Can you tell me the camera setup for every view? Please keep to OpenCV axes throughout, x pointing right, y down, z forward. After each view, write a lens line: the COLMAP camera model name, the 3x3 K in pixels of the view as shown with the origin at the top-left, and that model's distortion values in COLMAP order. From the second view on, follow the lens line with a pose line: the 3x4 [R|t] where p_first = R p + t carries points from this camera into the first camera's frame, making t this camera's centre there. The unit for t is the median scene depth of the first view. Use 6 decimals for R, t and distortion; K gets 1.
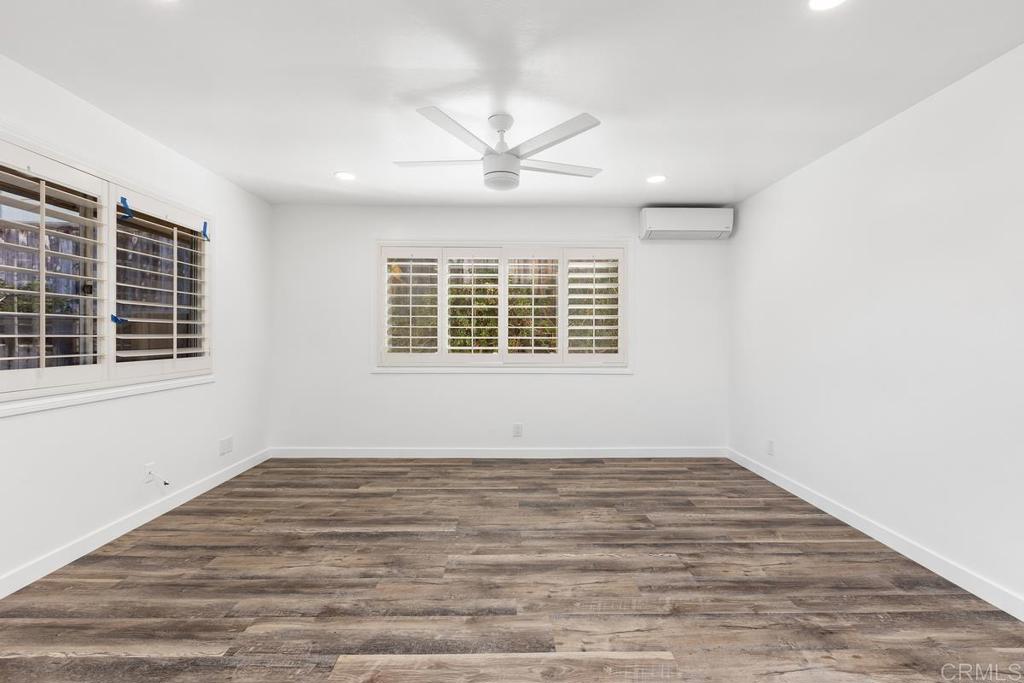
lens RADIAL K [[452.4, 0, 512.0], [0, 452.4, 336.6], [0, 0, 1]] dist [-0.000869, -0.000974]
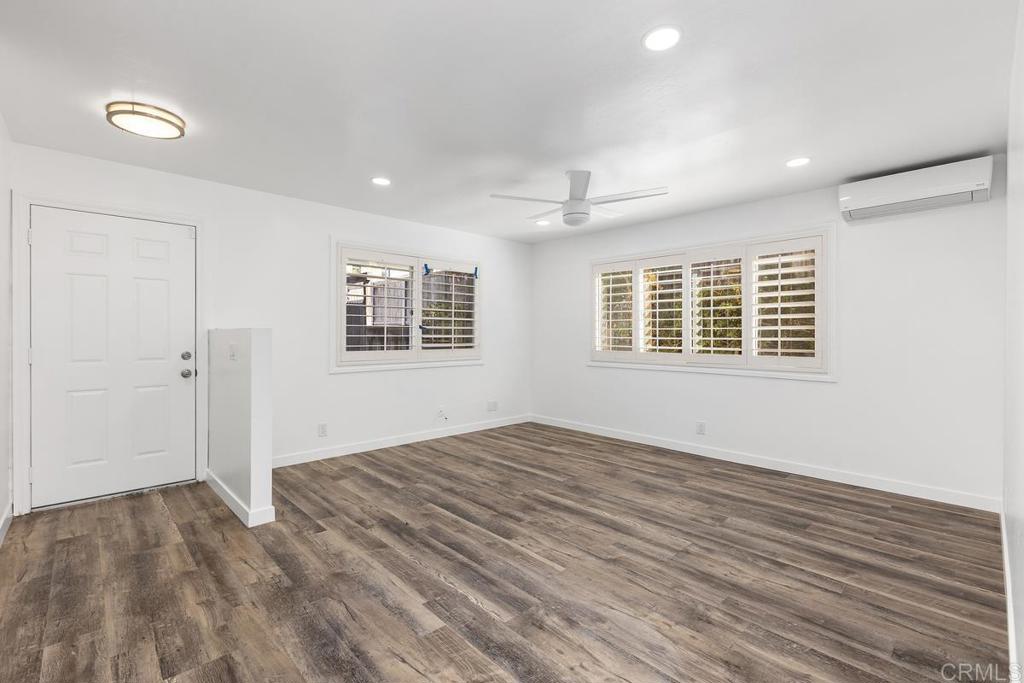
lens RADIAL K [[452.4, 0, 512.0], [0, 452.4, 336.6], [0, 0, 1]] dist [-0.000869, -0.000974]
pose [[0.676919, 0.002730, -0.736052, 0.789519], [-0.005120, 0.999986, -0.001000, 0.001695], [0.736039, 0.004445, 0.676924, -0.025965]]
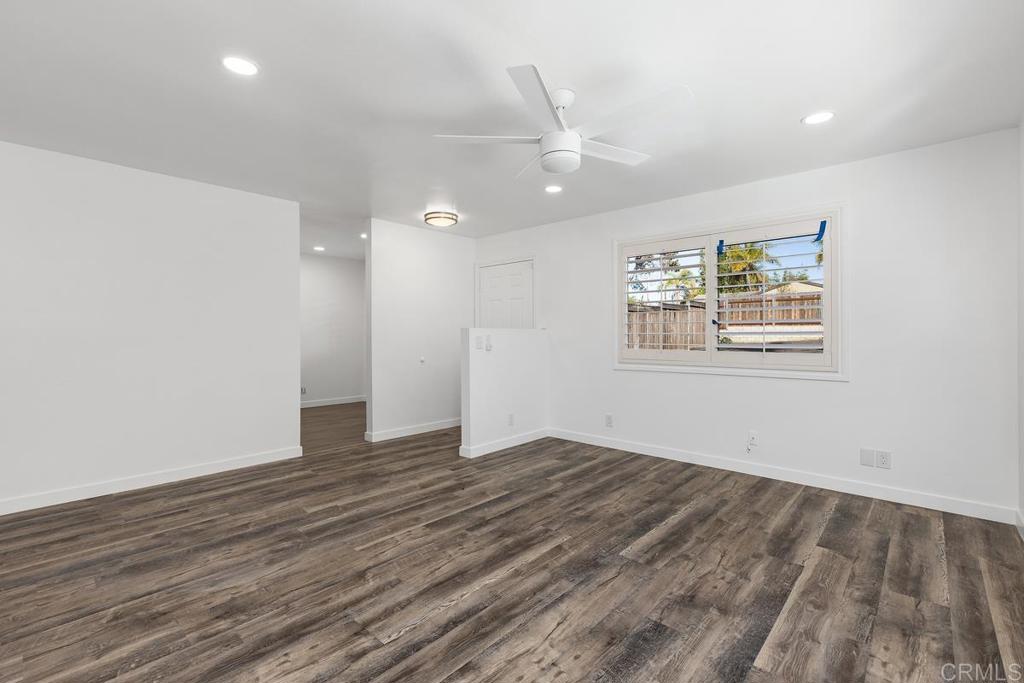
lens RADIAL K [[452.4, 0, 512.0], [0, 452.4, 336.6], [0, 0, 1]] dist [-0.000869, -0.000974]
pose [[-0.684789, 0.002367, -0.728738, 0.678193], [-0.003273, 0.999975, 0.006323, 0.001323], [0.728734, 0.006715, -0.684764, 1.496096]]
